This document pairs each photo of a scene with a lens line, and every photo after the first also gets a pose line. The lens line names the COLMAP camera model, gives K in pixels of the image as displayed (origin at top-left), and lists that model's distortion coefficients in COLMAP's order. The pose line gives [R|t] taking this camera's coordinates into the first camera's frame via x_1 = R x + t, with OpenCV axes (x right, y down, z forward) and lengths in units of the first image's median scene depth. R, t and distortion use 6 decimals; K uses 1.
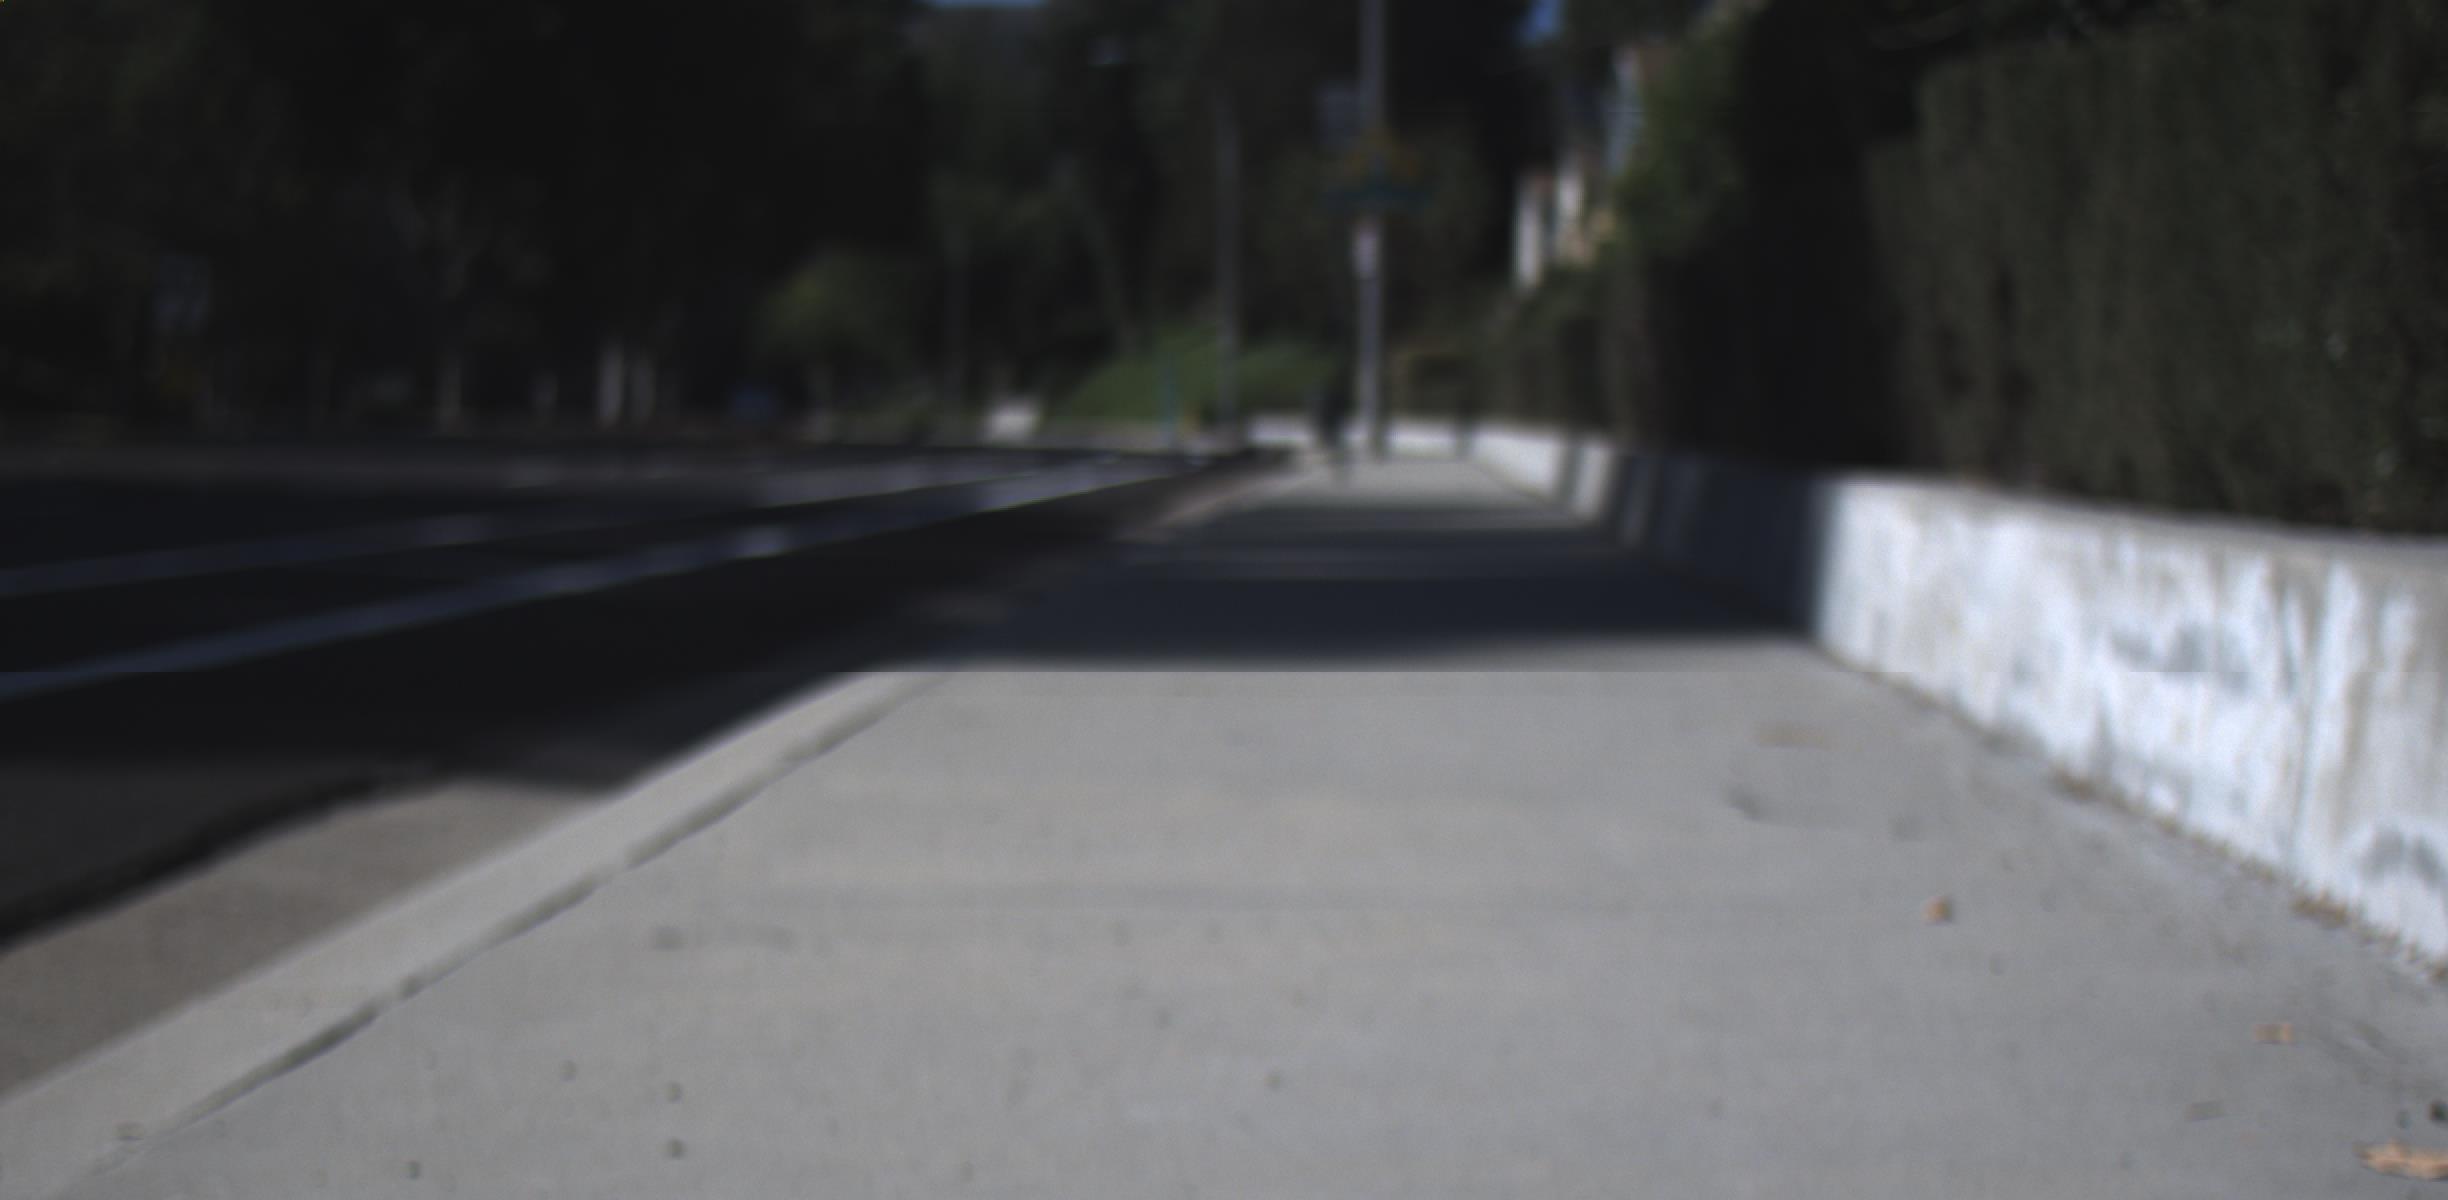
lens RADIAL K [[4576.0, 0, 1197.7], [0, 4576.0, 598.9], [0, 0, 1]] dist [-0.027622, 0.042031]
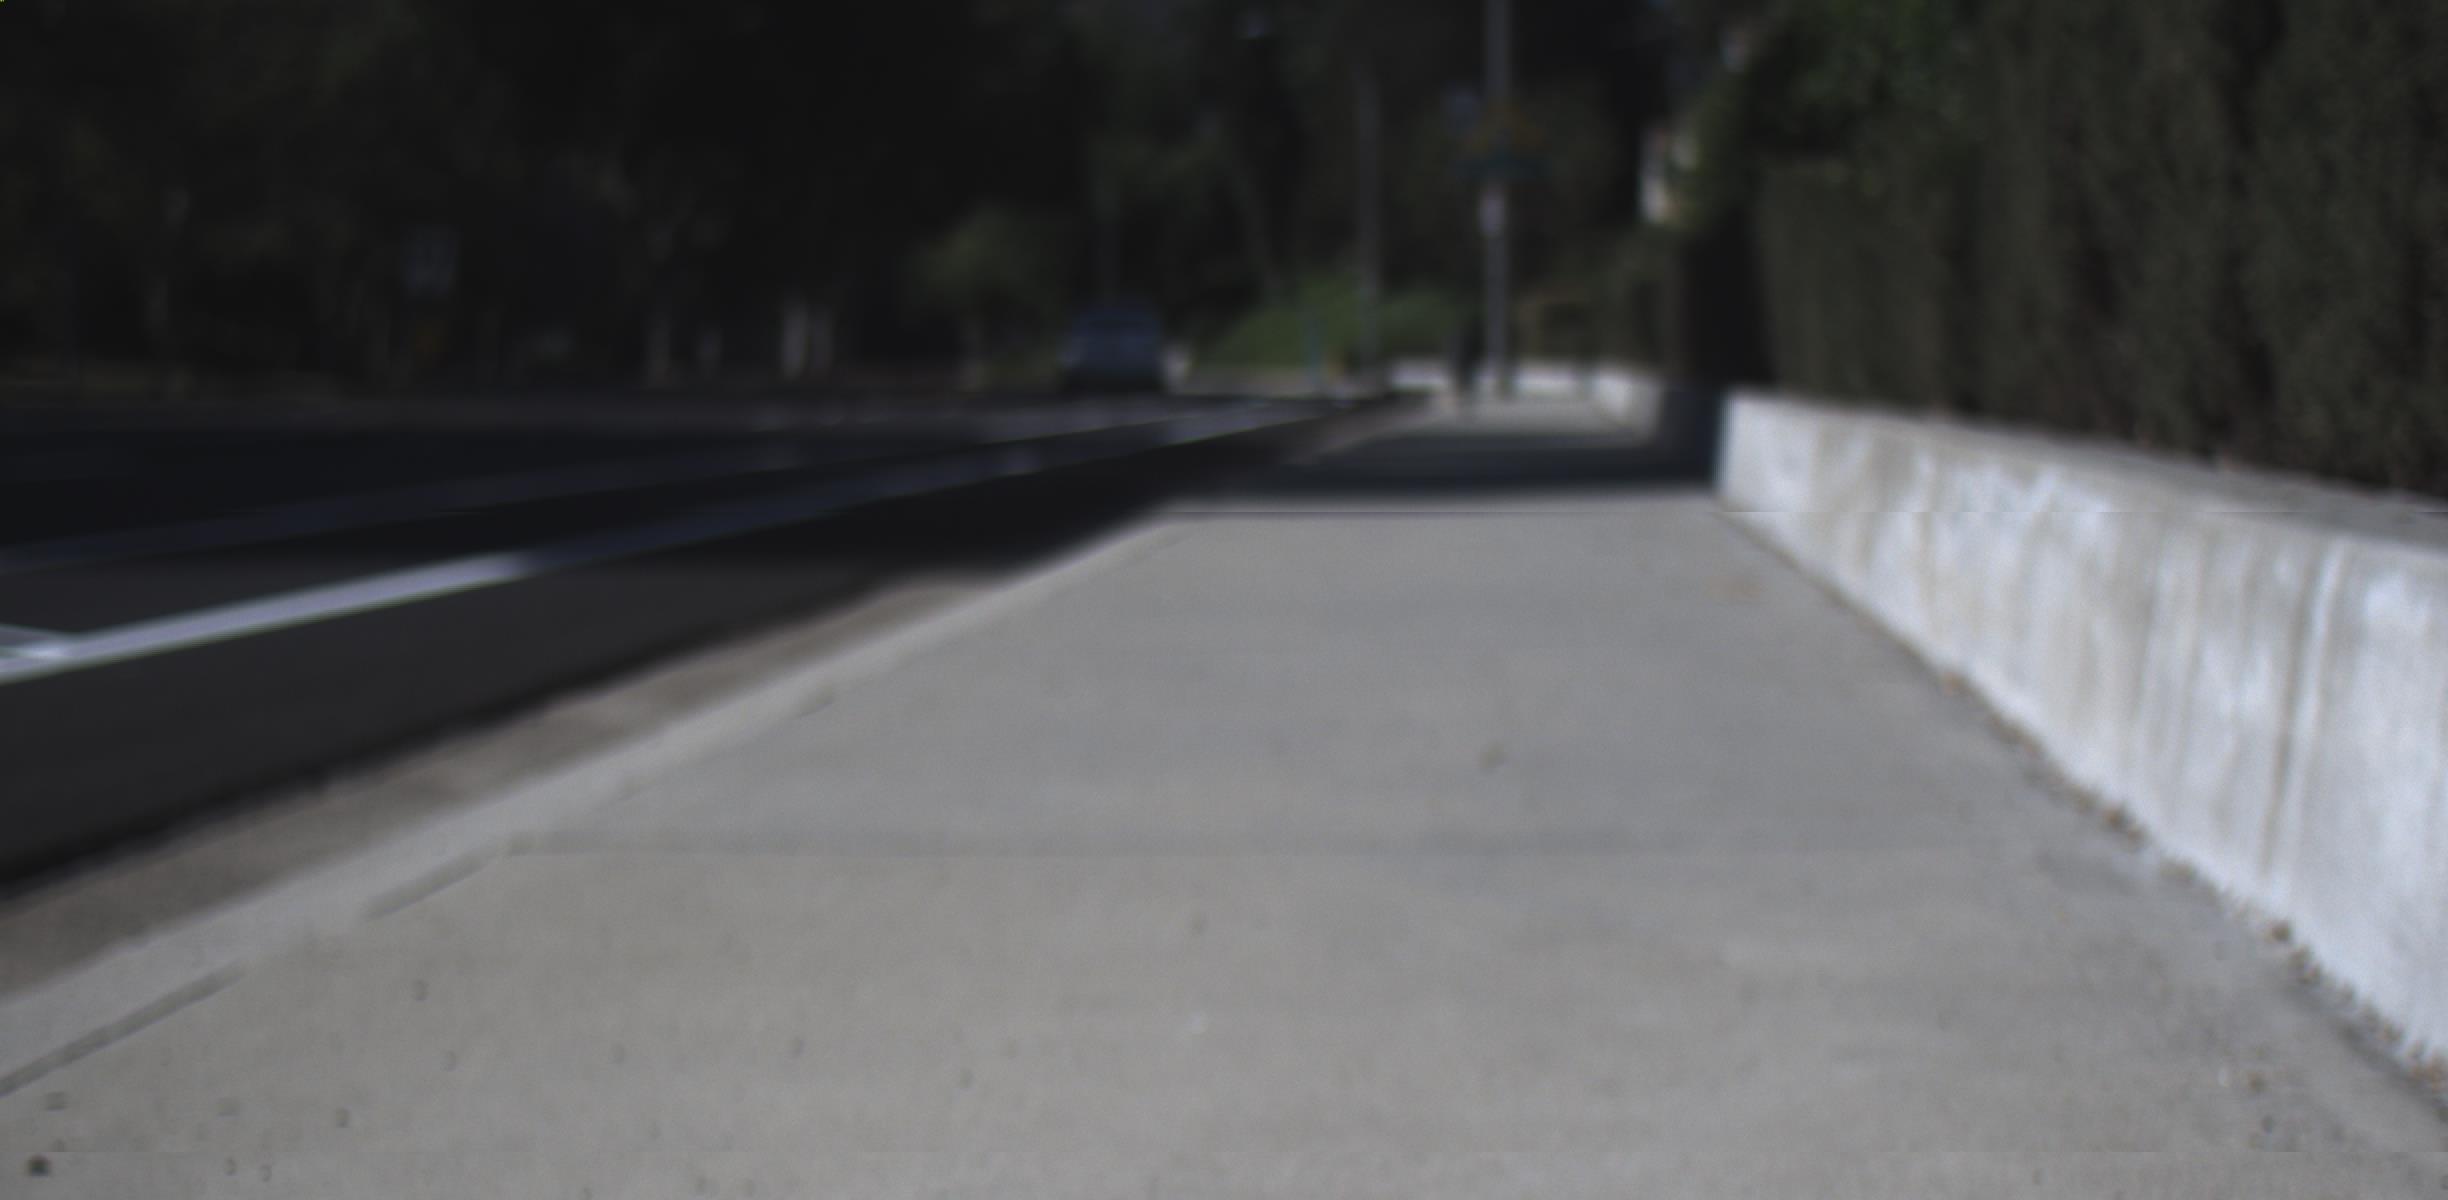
lens RADIAL K [[4576.0, 0, 1197.7], [0, 4576.0, 598.9], [0, 0, 1]] dist [-0.027622, 0.042031]
pose [[0.999445, -0.010156, -0.031733, -0.000521], [0.010527, 0.999878, 0.011543, 0.003112], [0.031612, -0.011870, 0.999430, -0.080634]]
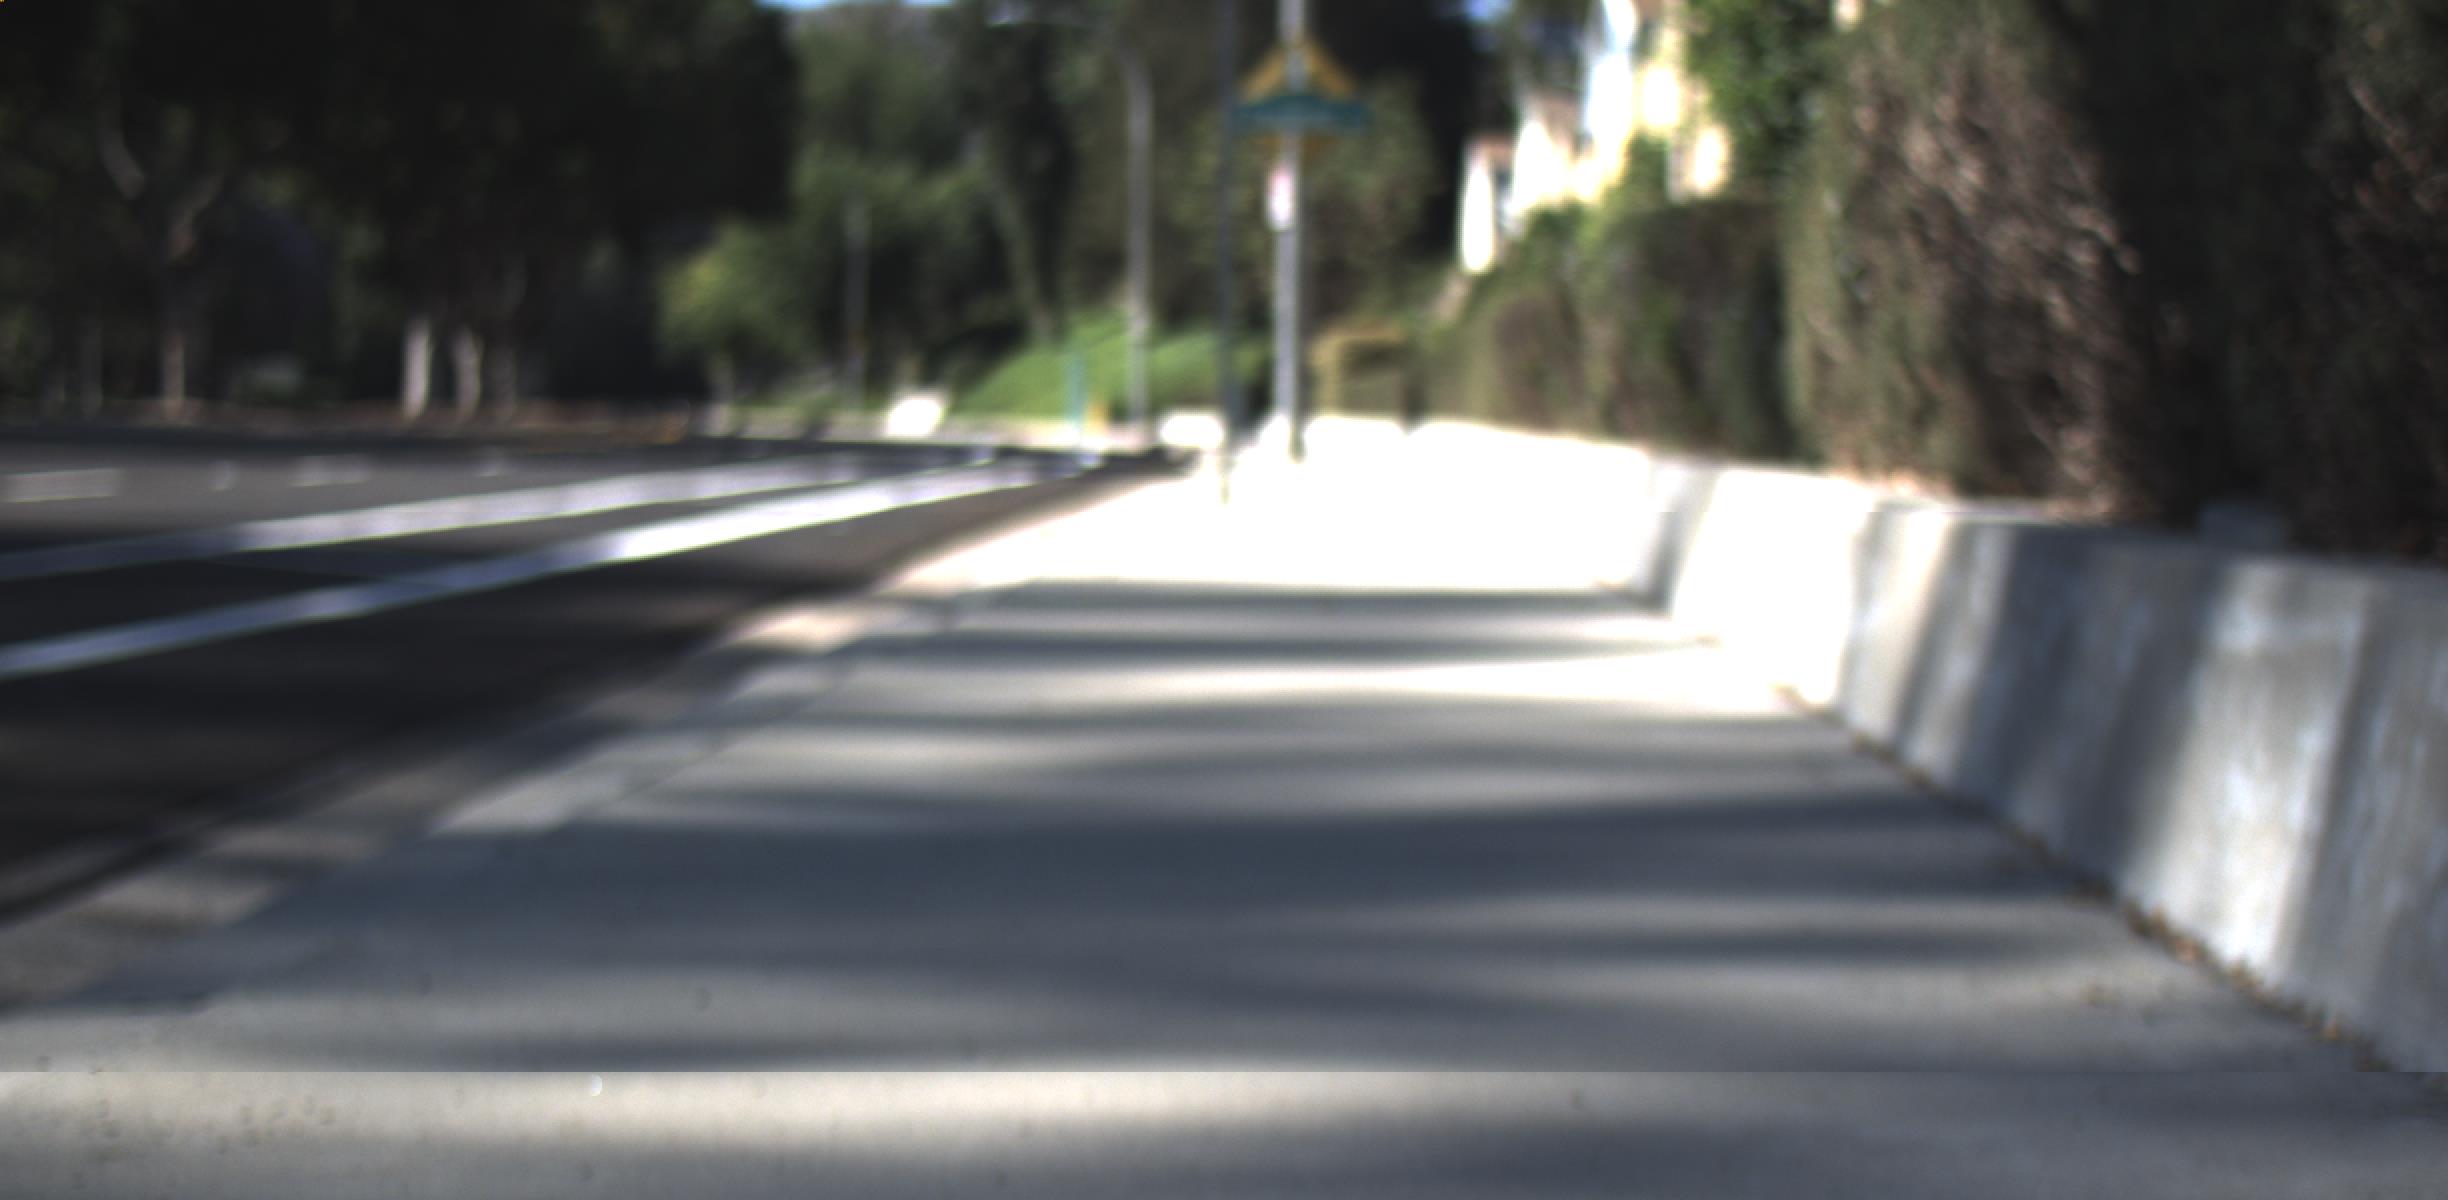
lens RADIAL K [[4576.0, 0, 1197.7], [0, 4576.0, 598.9], [0, 0, 1]] dist [-0.027622, 0.042031]
pose [[0.999855, 0.007593, 0.015214, 0.007519], [-0.007604, 0.999971, 0.000677, -0.005931], [-0.015209, -0.000792, 0.999884, 0.153774]]
